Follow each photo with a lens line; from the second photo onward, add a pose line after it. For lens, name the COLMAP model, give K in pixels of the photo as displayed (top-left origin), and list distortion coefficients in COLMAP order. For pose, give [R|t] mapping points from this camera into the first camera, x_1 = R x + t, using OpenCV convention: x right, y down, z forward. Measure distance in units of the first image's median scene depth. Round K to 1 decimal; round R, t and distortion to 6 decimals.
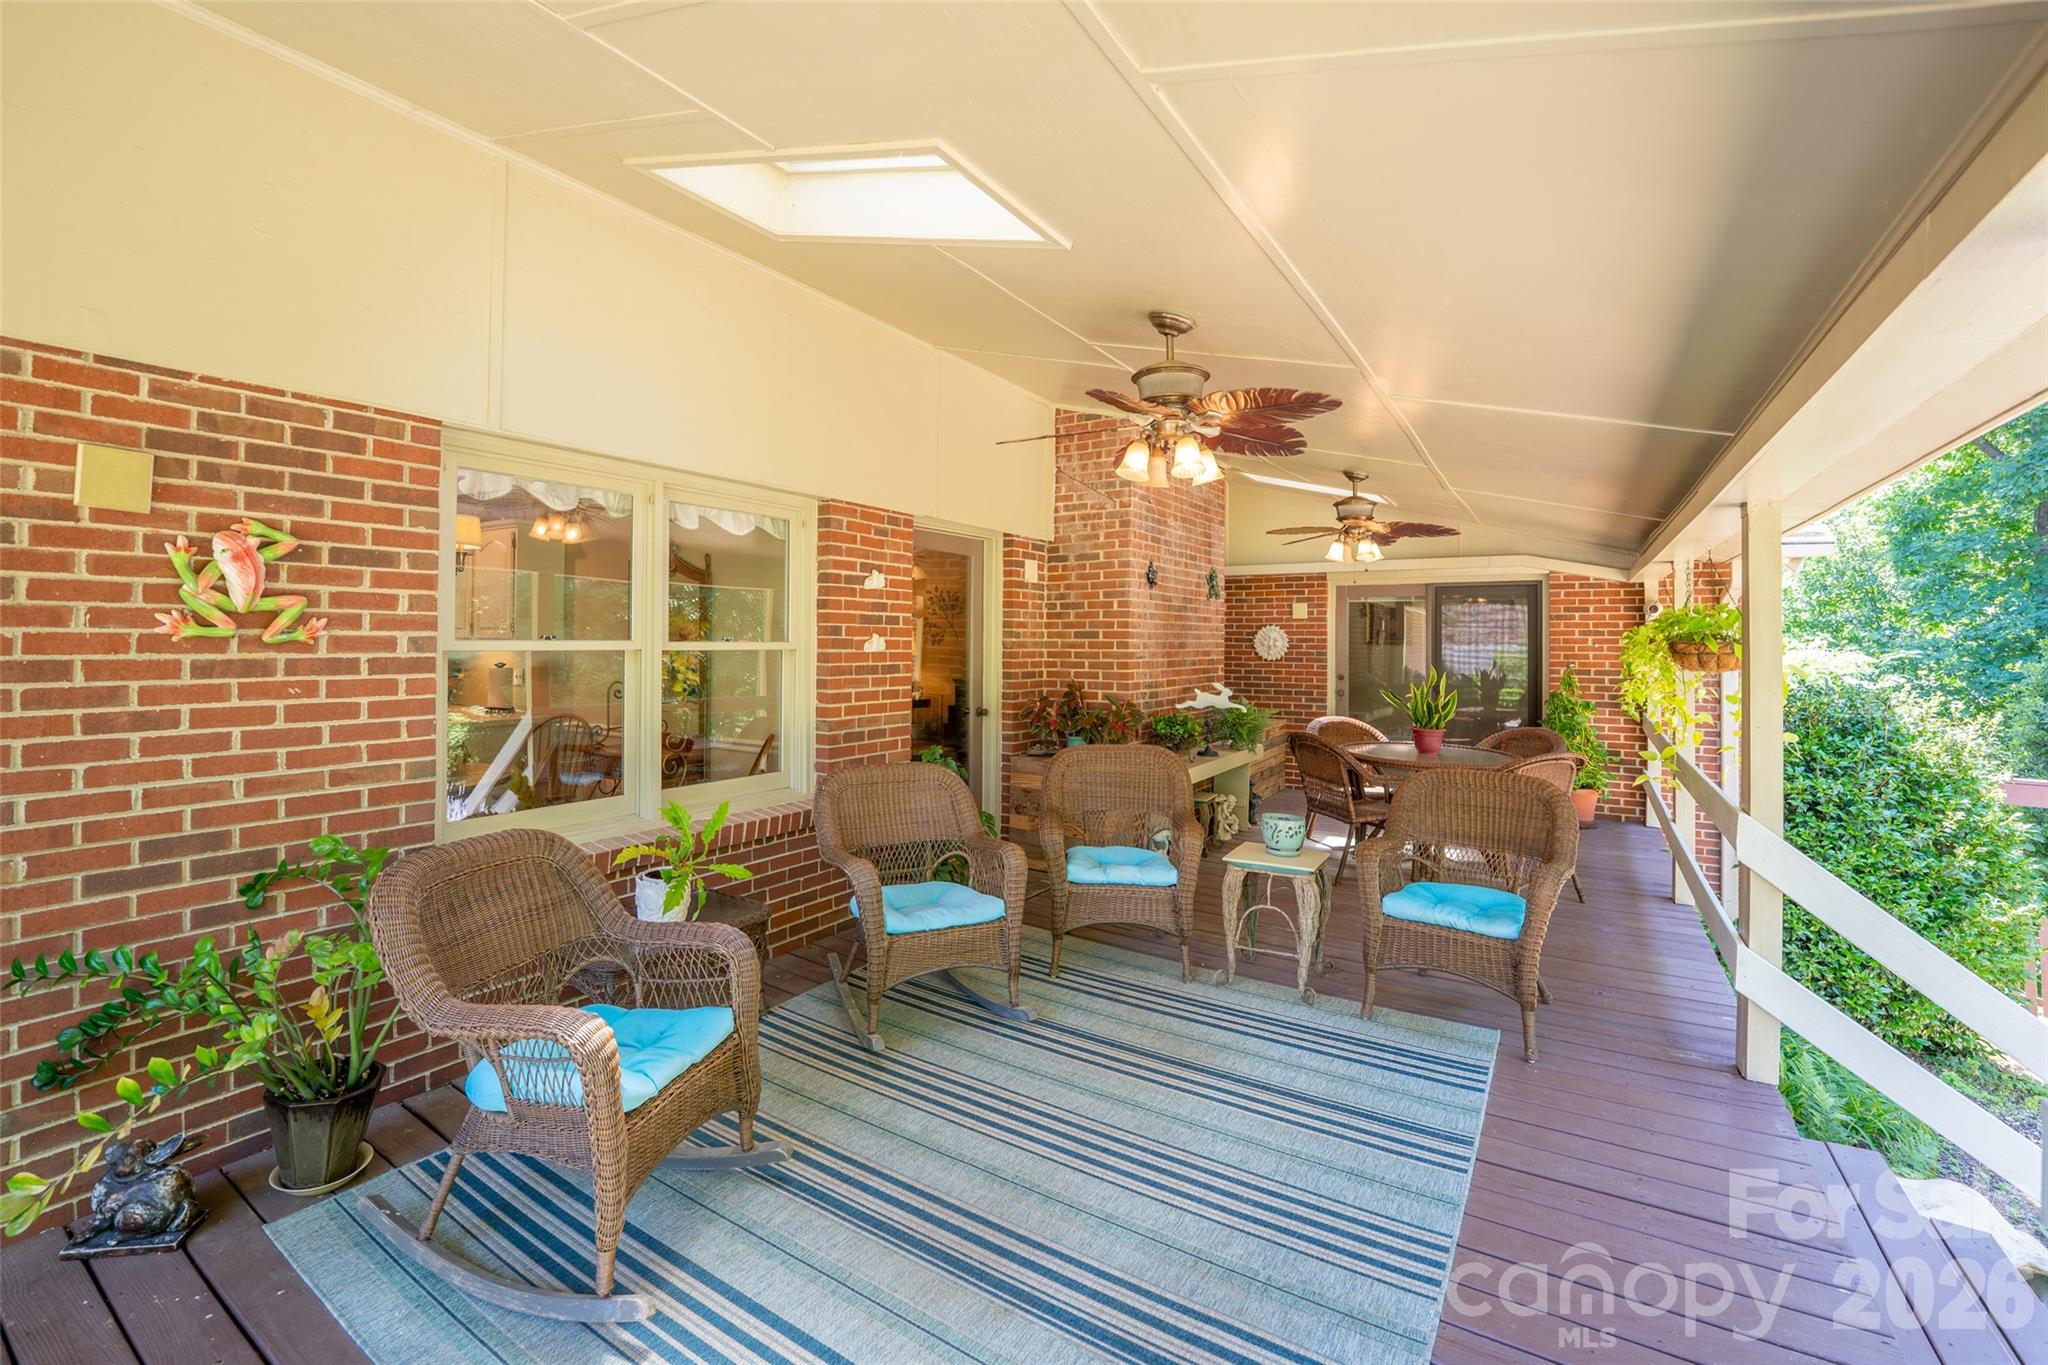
lens RADIAL K [[892.8, 0, 1022.1], [0, 892.8, 624.8], [0, 0, 1]] dist [-0.001579, -0.000195]
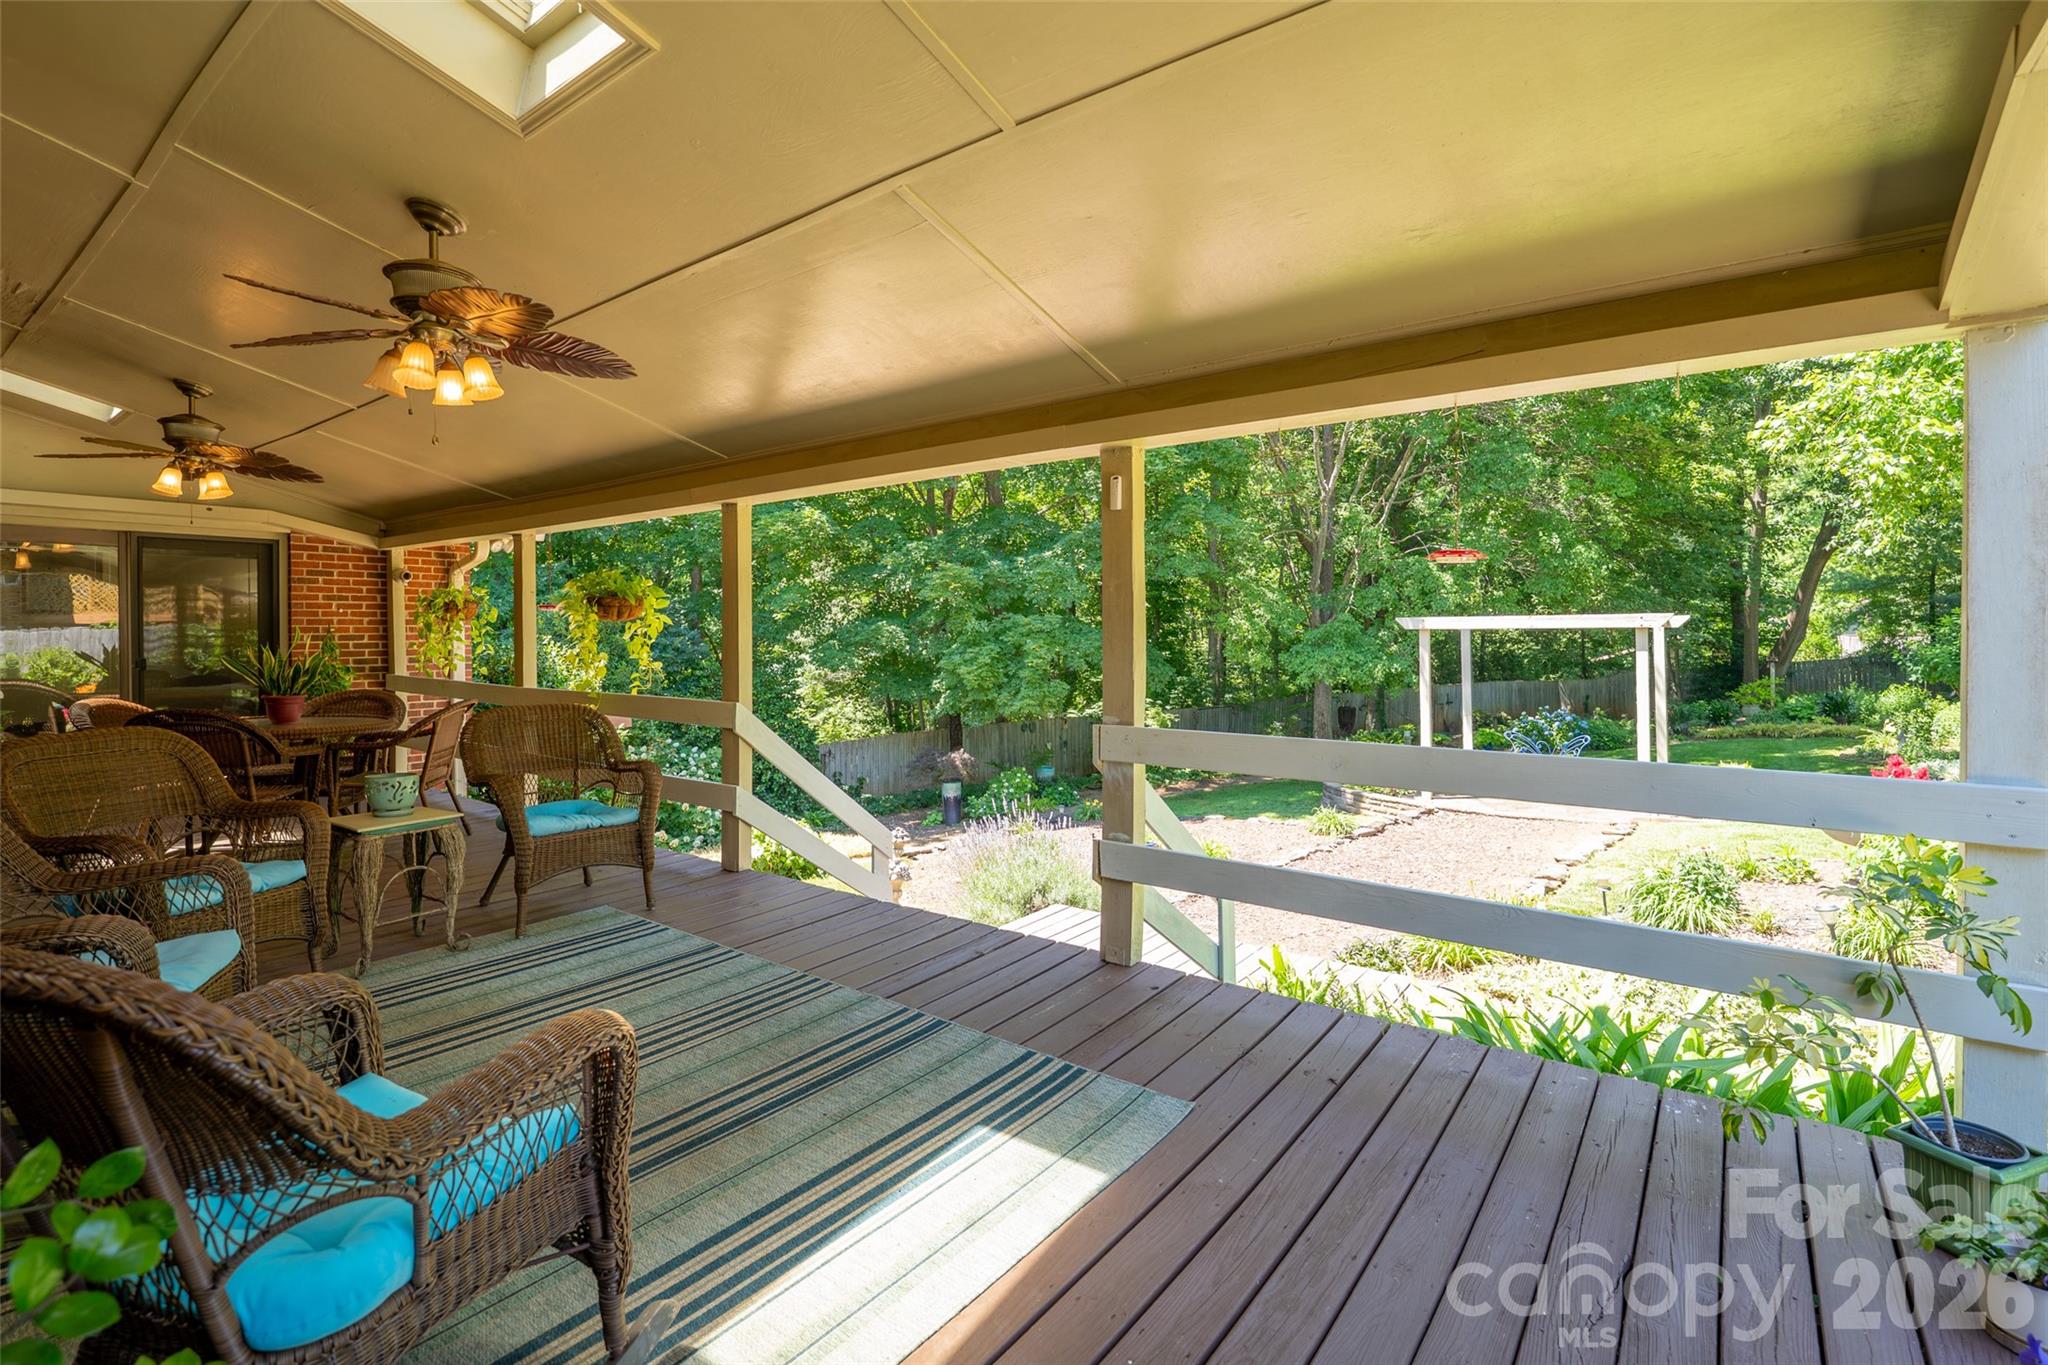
lens RADIAL K [[934.6, 0, 1023.7], [0, 934.6, 630.6], [0, 0, 1]] dist [-0.000386, -0.000025]
pose [[0.094088, -0.009404, 0.995519, -0.390356], [-0.008649, 0.999910, 0.010263, 0.034582], [-0.995526, -0.009576, 0.093998, 0.177318]]
